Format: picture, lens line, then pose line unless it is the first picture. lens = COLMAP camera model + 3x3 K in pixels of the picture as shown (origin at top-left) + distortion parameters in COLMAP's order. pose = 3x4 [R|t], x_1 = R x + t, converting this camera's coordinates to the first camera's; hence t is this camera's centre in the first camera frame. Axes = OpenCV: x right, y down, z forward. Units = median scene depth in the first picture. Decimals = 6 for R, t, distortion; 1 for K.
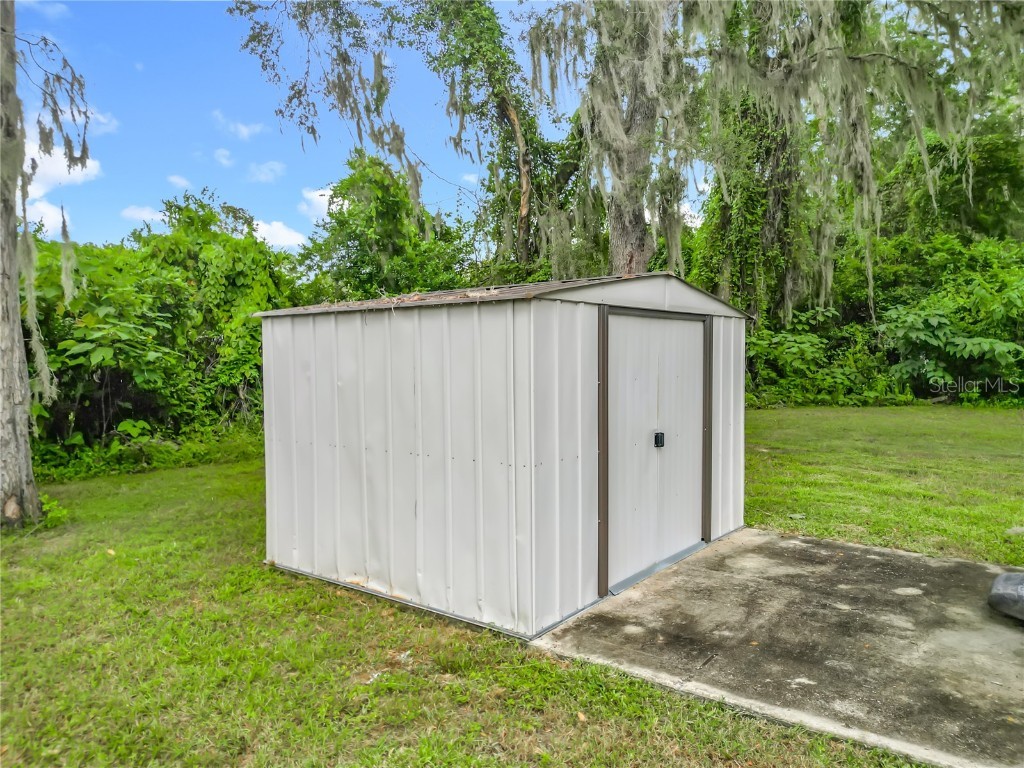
lens RADIAL K [[724.5, 0, 513.4], [0, 724.5, 385.2], [0, 0, 1]] dist [0.041780, -0.003308]
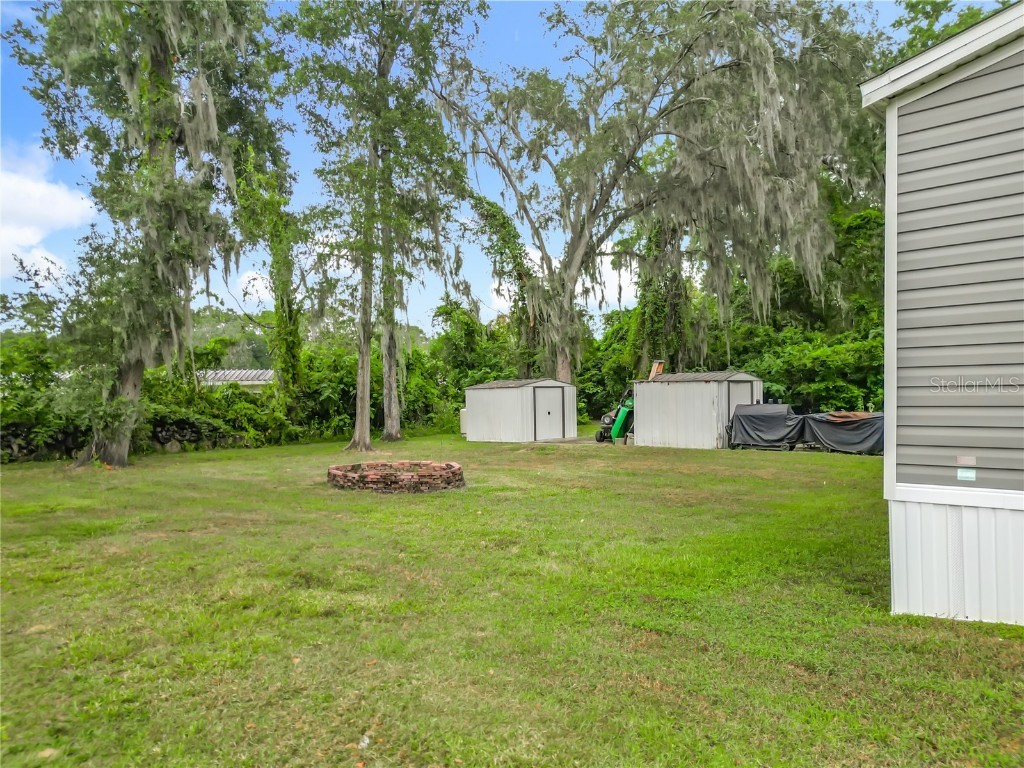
lens RADIAL K [[724.5, 0, 512.8], [0, 724.5, 386.2], [0, 0, 1]] dist [0.041780, -0.003308]
pose [[0.999063, -0.019374, -0.038701, 0.035402], [0.017117, 0.998180, -0.057822, 0.043041], [0.039751, 0.057105, 0.997577, -0.942904]]
